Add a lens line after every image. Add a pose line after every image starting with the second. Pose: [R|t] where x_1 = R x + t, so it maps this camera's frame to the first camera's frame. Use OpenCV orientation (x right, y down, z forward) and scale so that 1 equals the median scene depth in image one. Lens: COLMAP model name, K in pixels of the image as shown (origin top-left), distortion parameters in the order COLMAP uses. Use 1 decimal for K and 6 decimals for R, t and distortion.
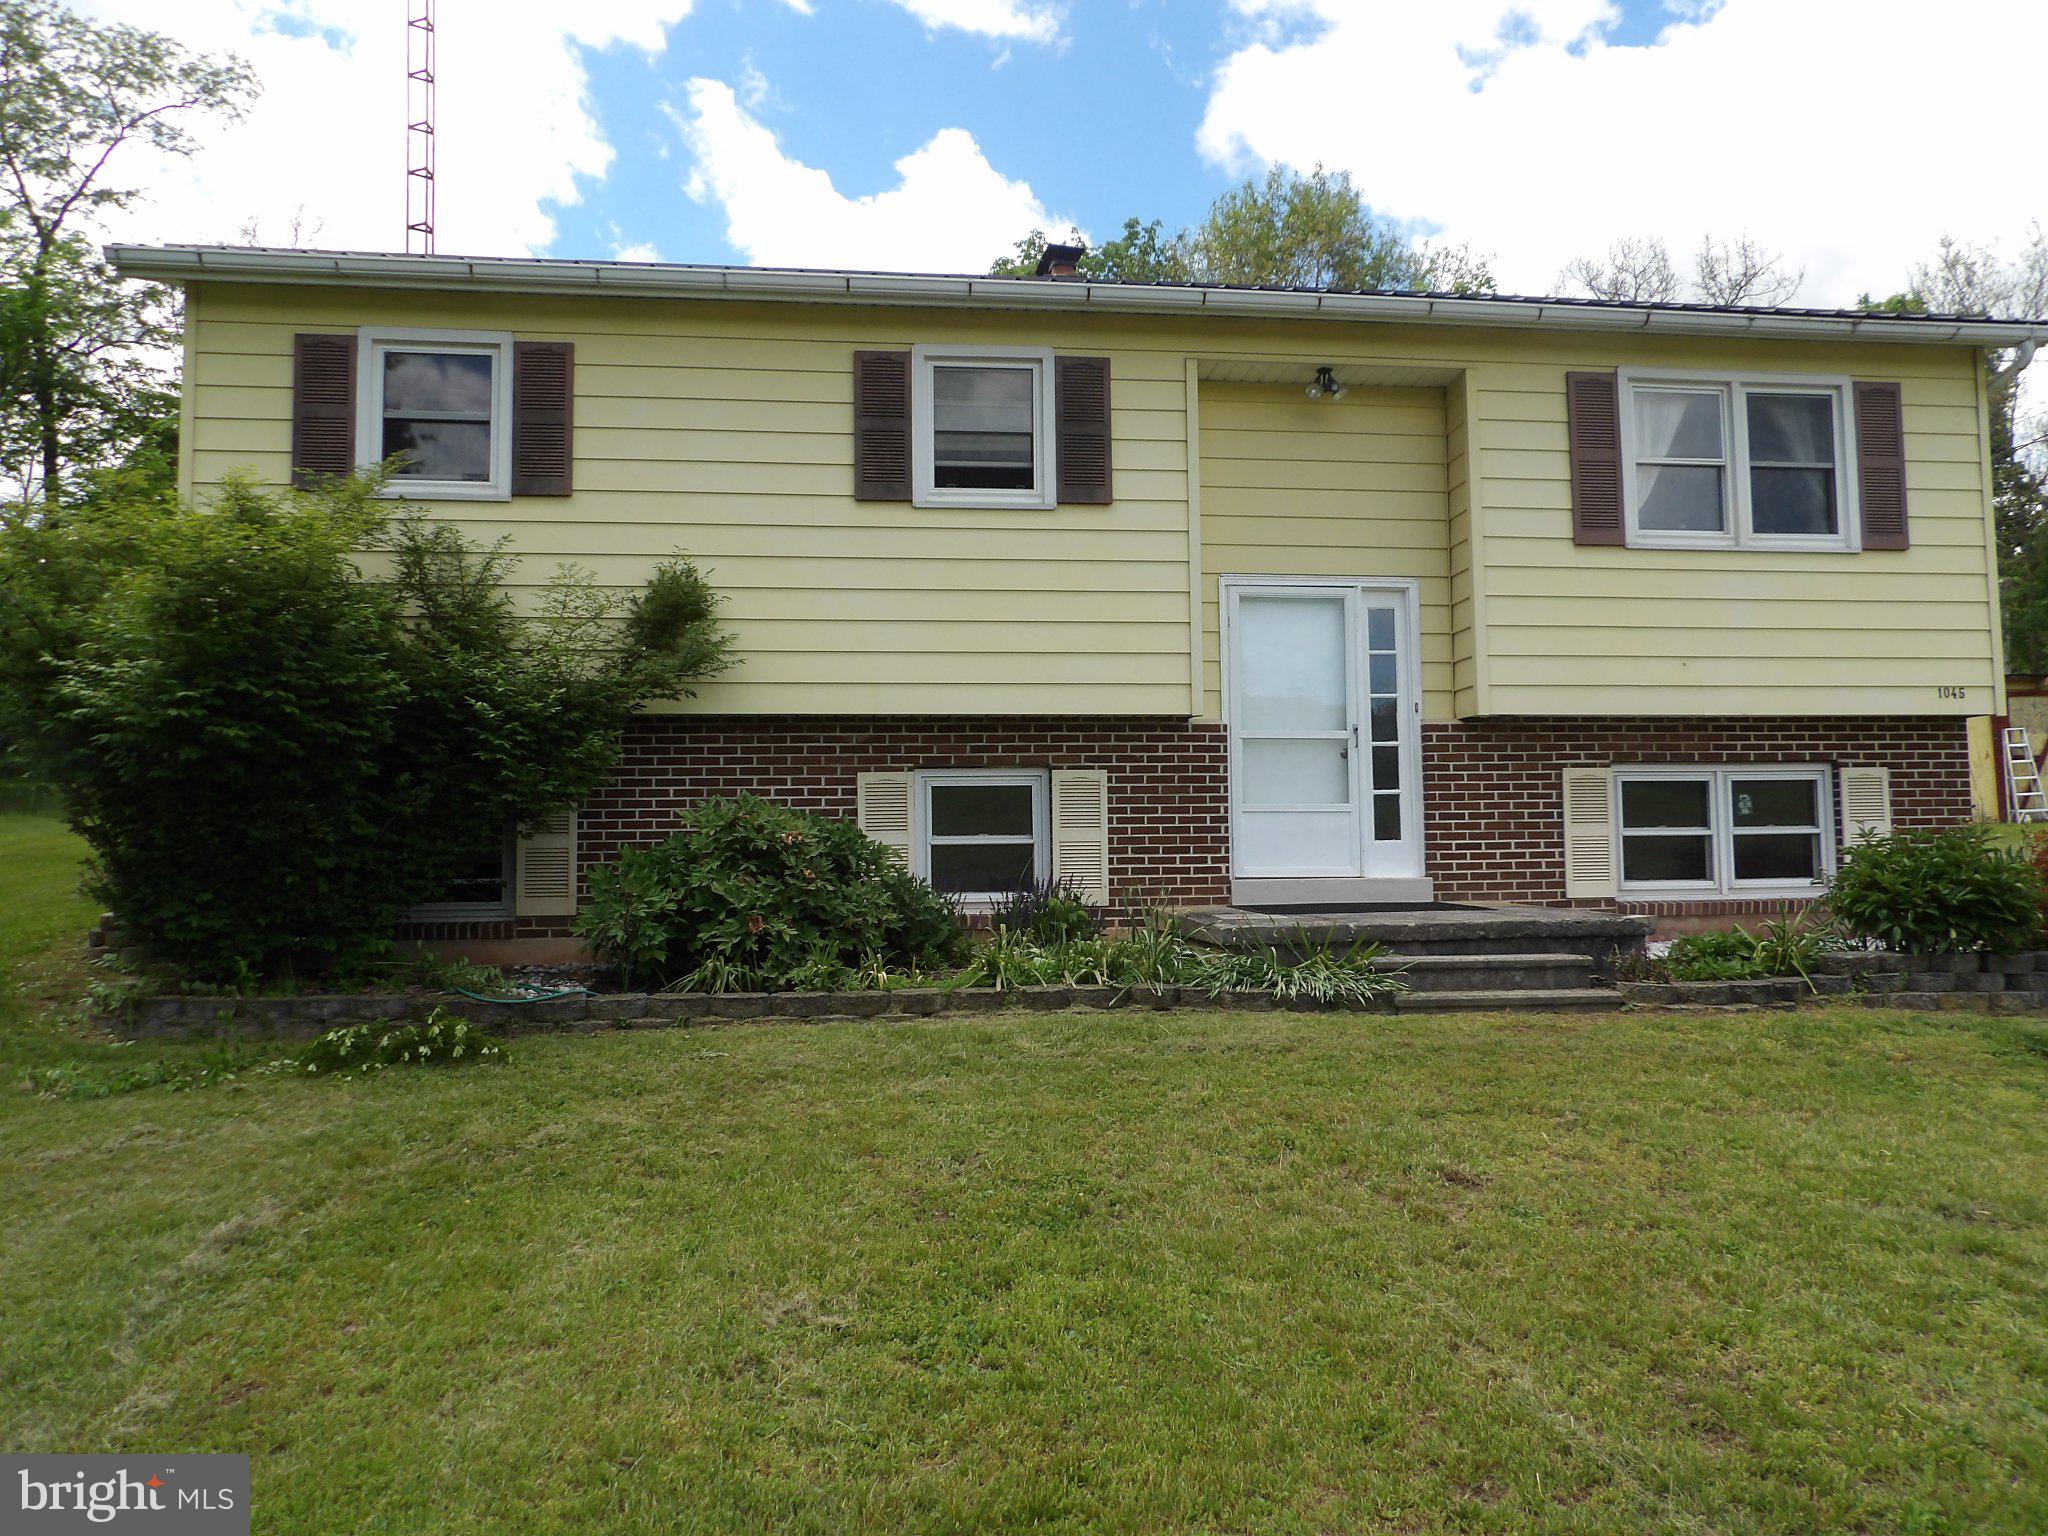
lens RADIAL K [[1456.6, 0, 1029.3], [0, 1456.6, 765.3], [0, 0, 1]] dist [-0.040059, 0.056609]
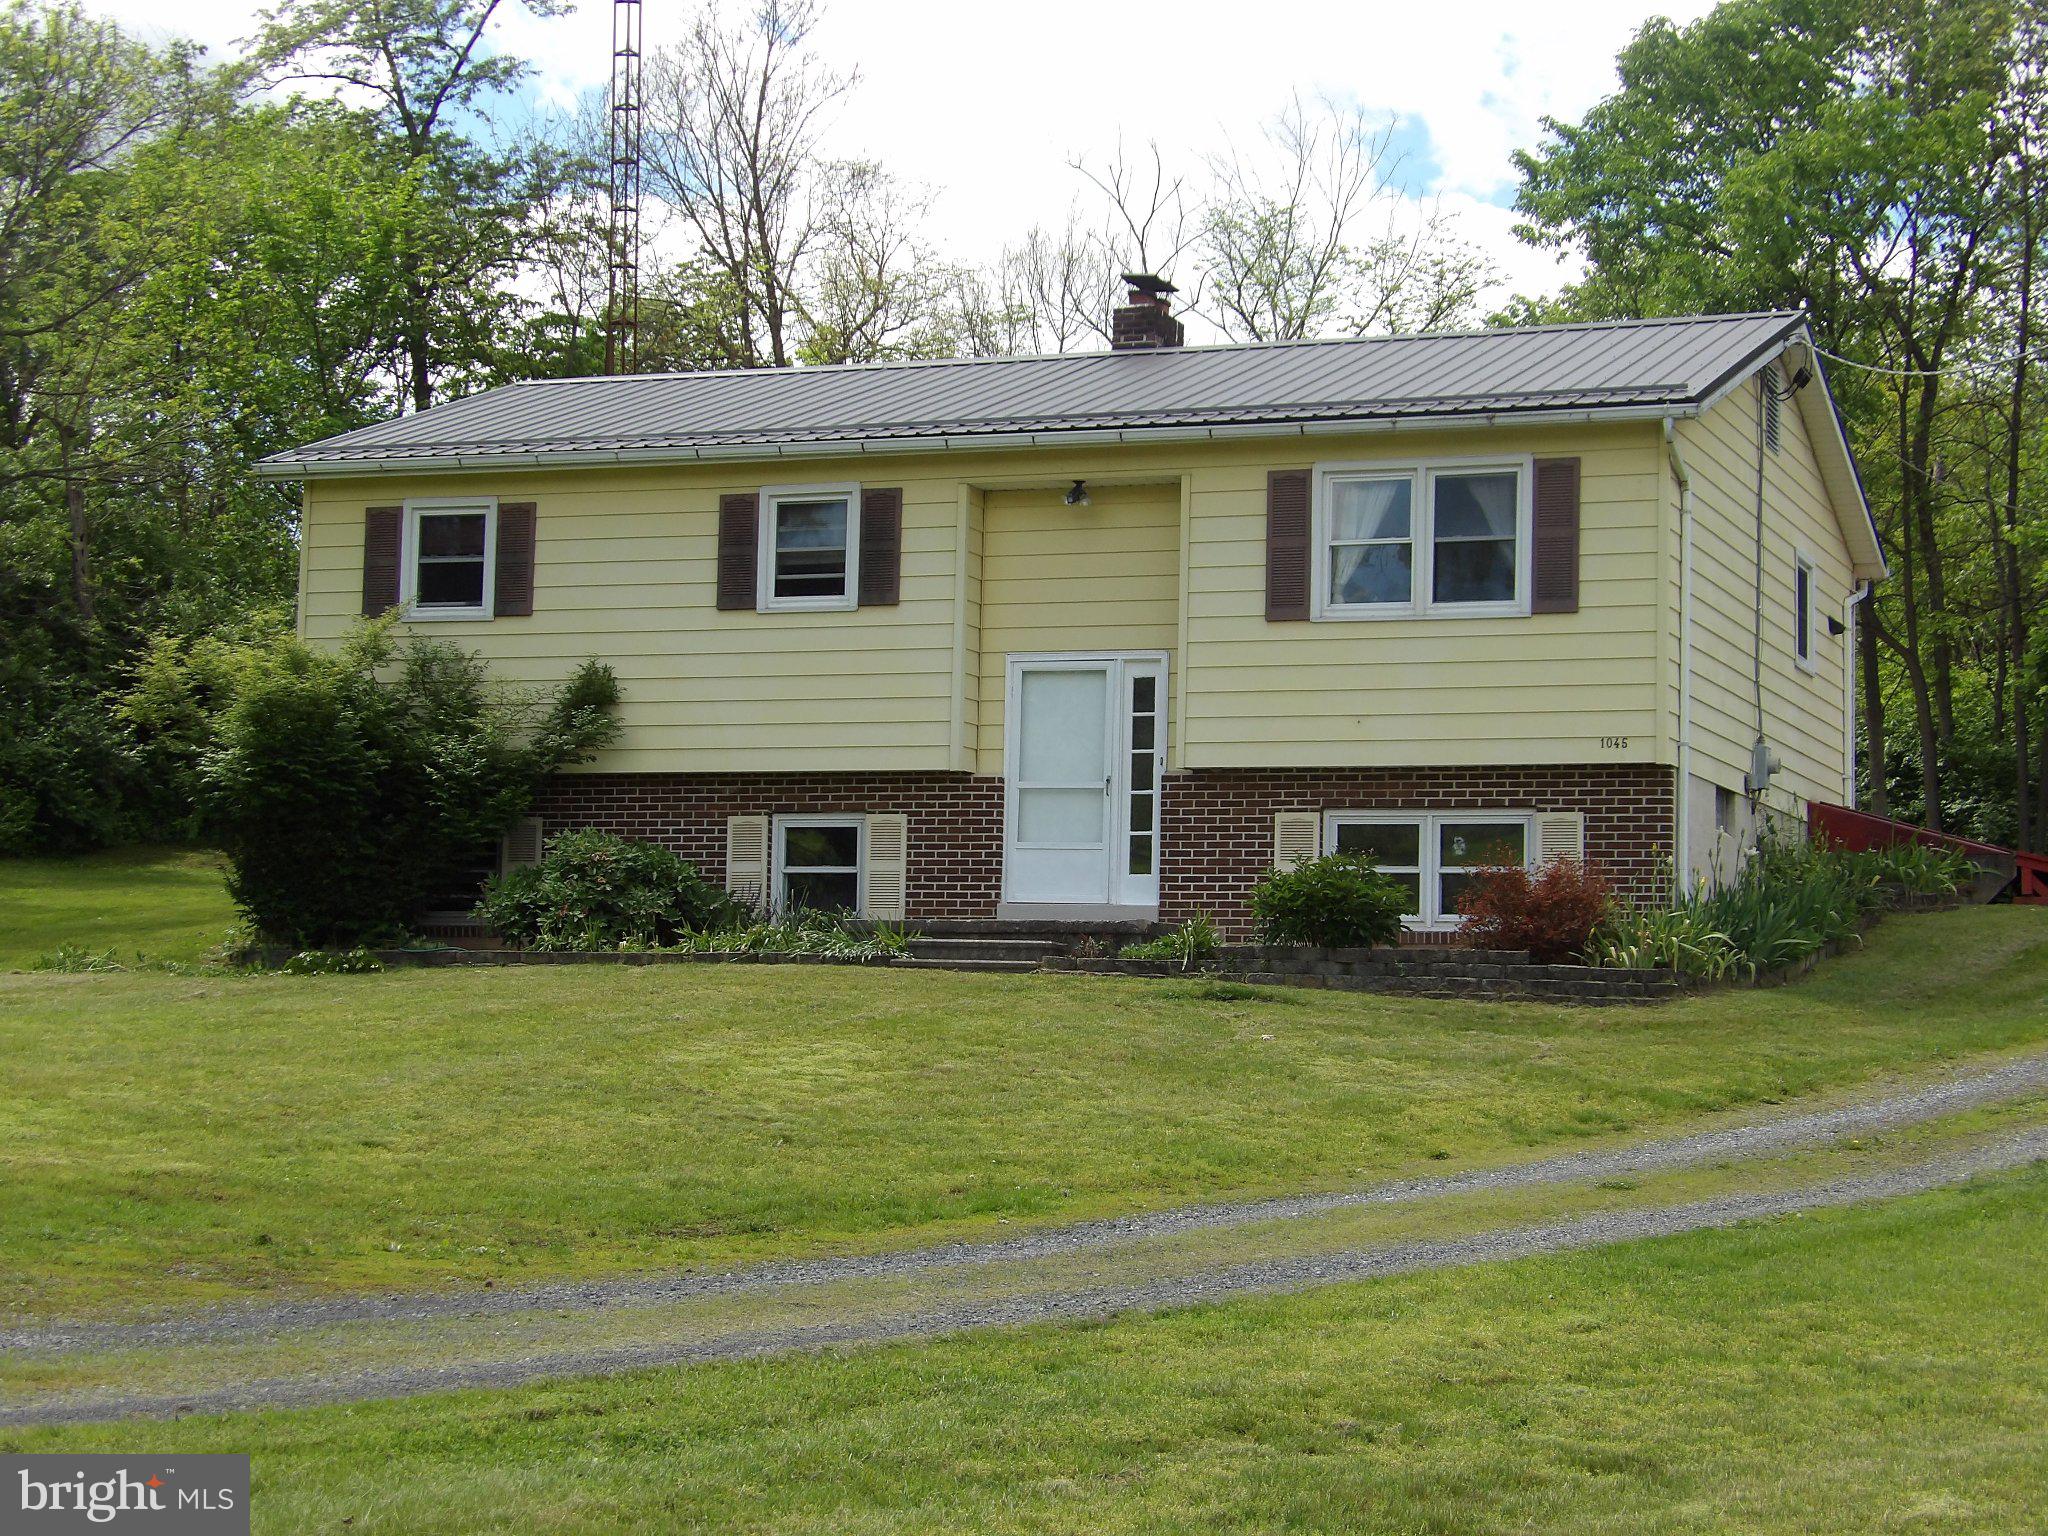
lens RADIAL K [[3783.0, 0, 1024.0], [0, 3783.0, 768.0], [0, 0, 1]] dist [0.290655, -2.425976]
pose [[0.874889, -0.007368, -0.484267, 1.670569], [-0.002763, 0.999792, -0.020202, 0.028063], [0.484316, 0.019013, 0.874687, -1.749427]]
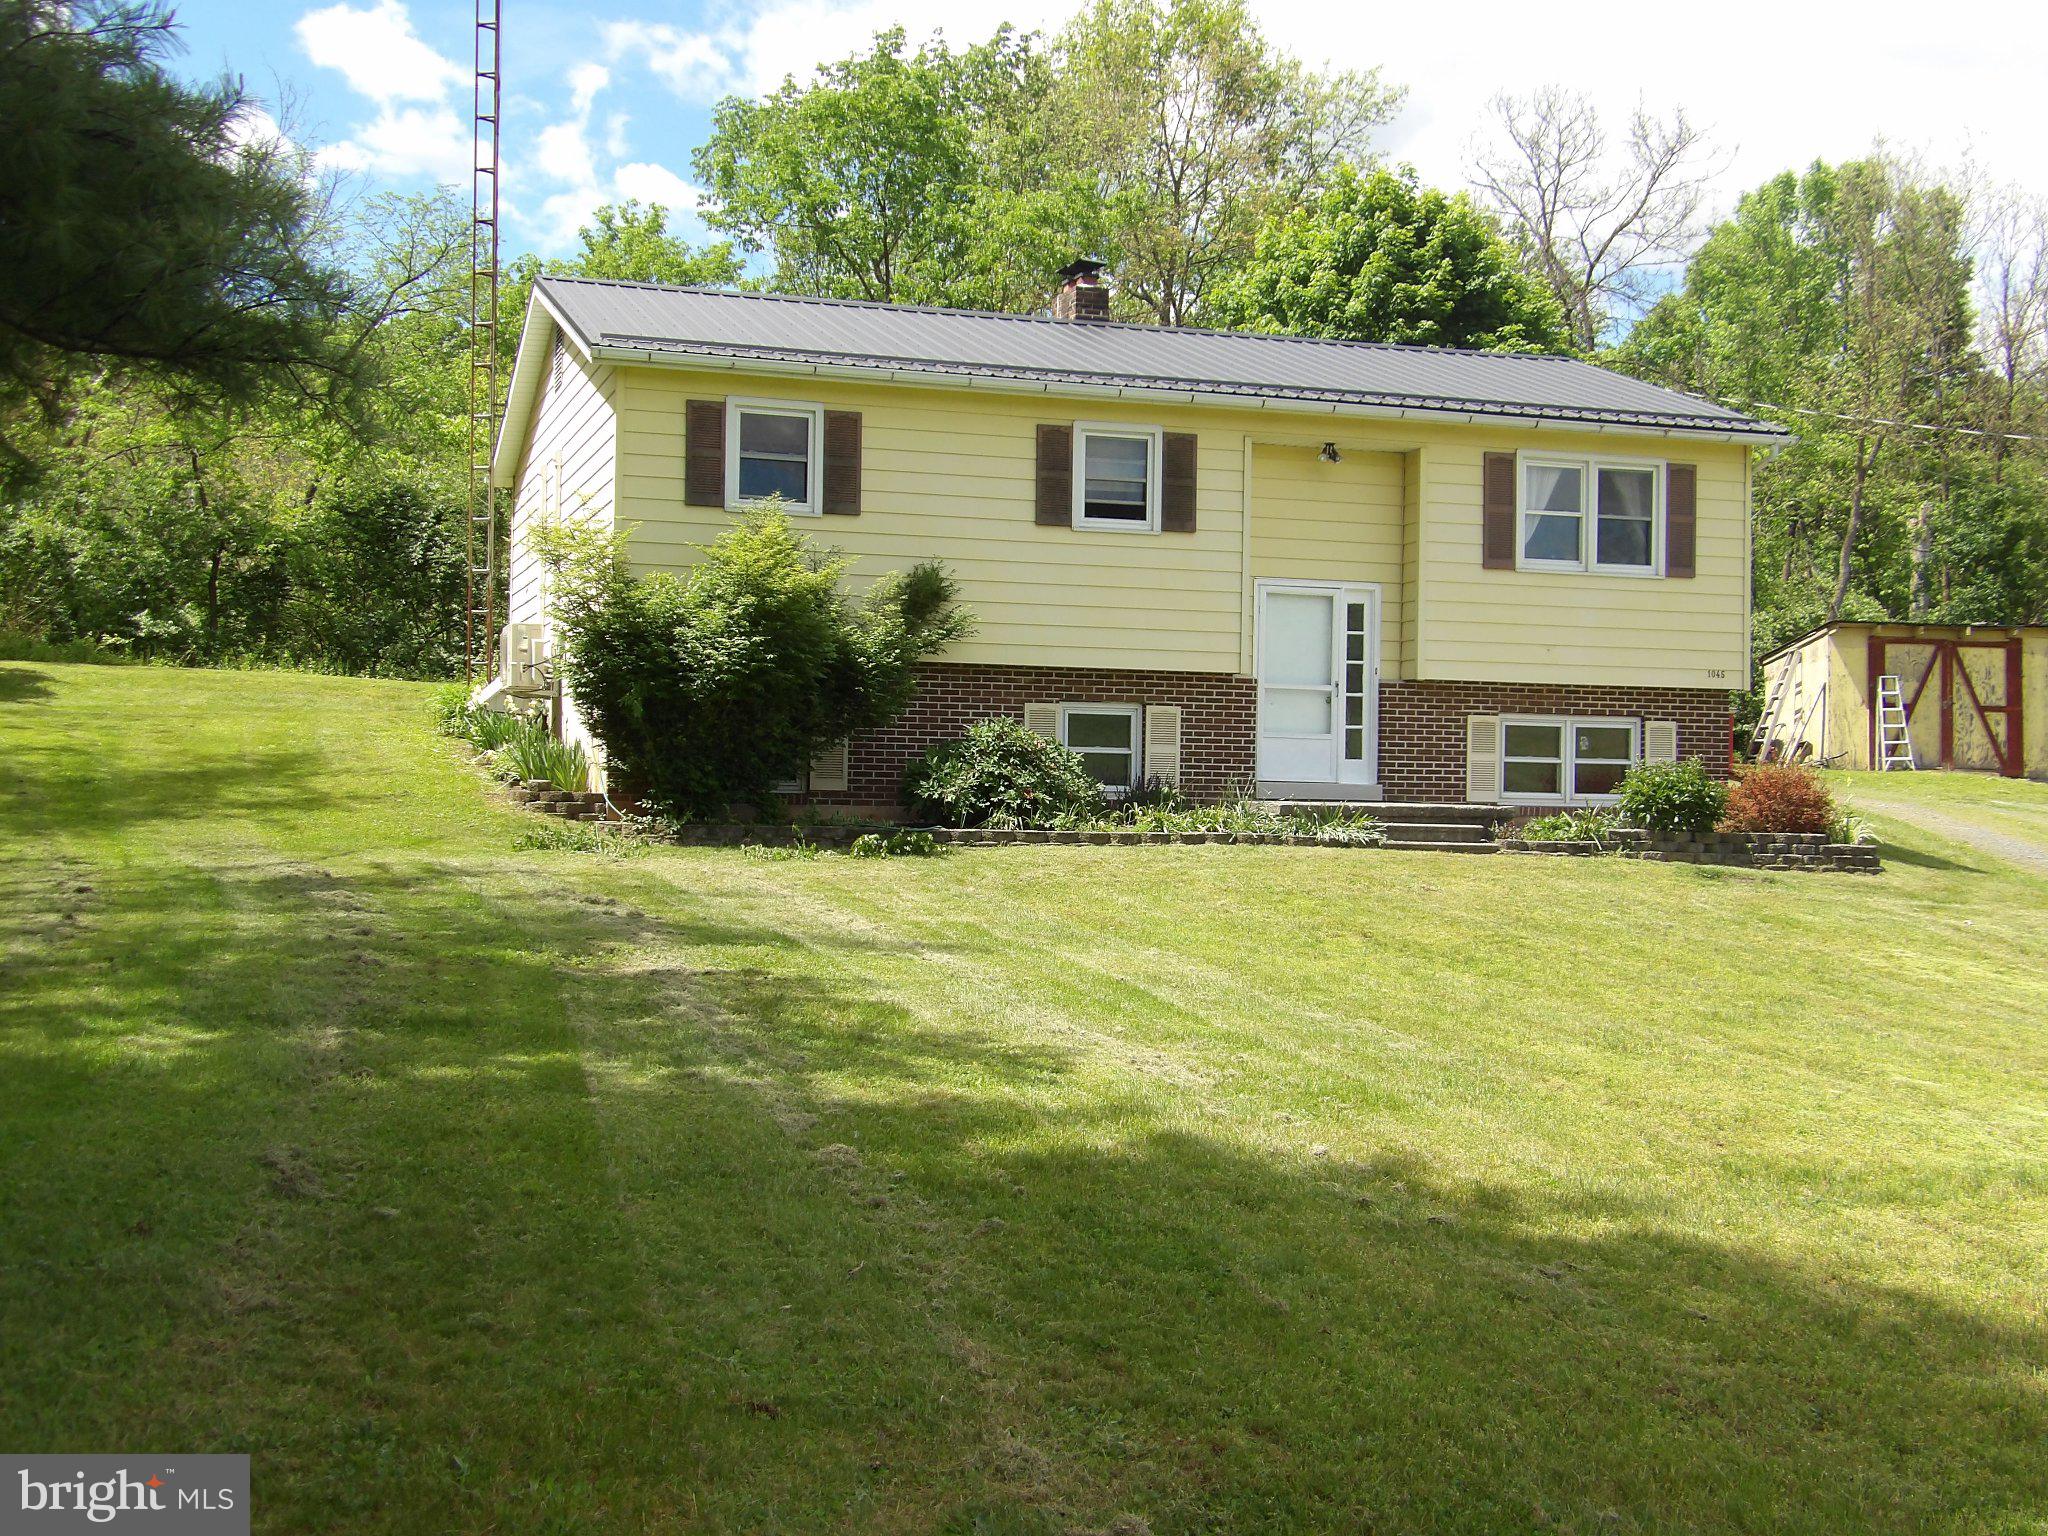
lens RADIAL K [[2407.9, 0, 1024.0], [0, 2407.9, 768.0], [0, 0, 1]] dist [0.078024, 0.008312]
pose [[0.981959, 0.031448, 0.186460, -0.555200], [-0.040894, 0.998056, 0.047034, -0.042861], [-0.184618, -0.053811, 0.981336, -1.389449]]
